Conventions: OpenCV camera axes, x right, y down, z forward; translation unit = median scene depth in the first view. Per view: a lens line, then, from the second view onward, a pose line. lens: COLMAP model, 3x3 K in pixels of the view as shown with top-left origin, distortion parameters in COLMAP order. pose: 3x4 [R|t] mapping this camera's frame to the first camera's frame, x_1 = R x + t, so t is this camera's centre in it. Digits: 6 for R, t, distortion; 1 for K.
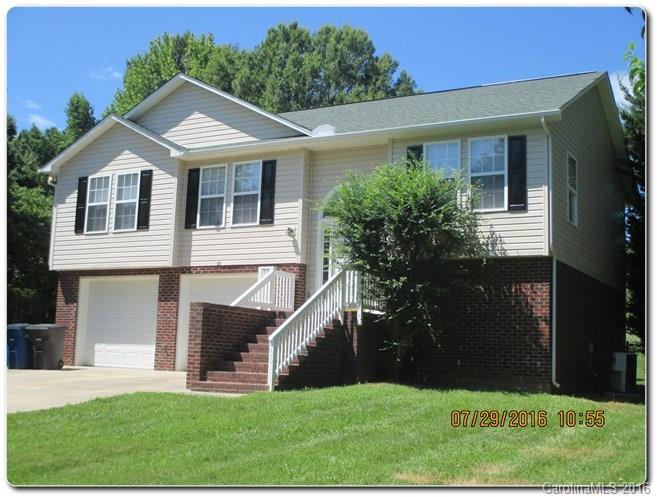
lens RADIAL K [[709.3, 0, 328.8], [0, 709.3, 250.5], [0, 0, 1]] dist [-0.081293, 0.000000]
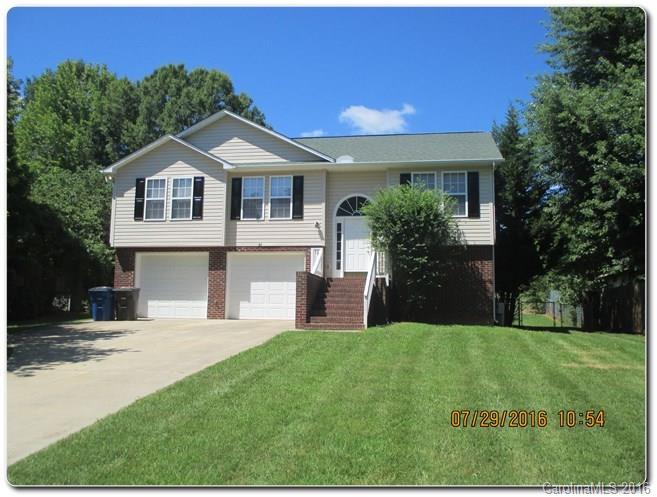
lens RADIAL K [[501.1, 0, 328.7], [0, 501.1, 248.8], [0, 0, 1]] dist [-0.050534, -0.000557]
pose [[0.958672, 0.016748, 0.284020, -0.304697], [-0.024835, 0.999381, 0.024897, -0.002171], [-0.283428, -0.030921, 0.958495, -0.026719]]
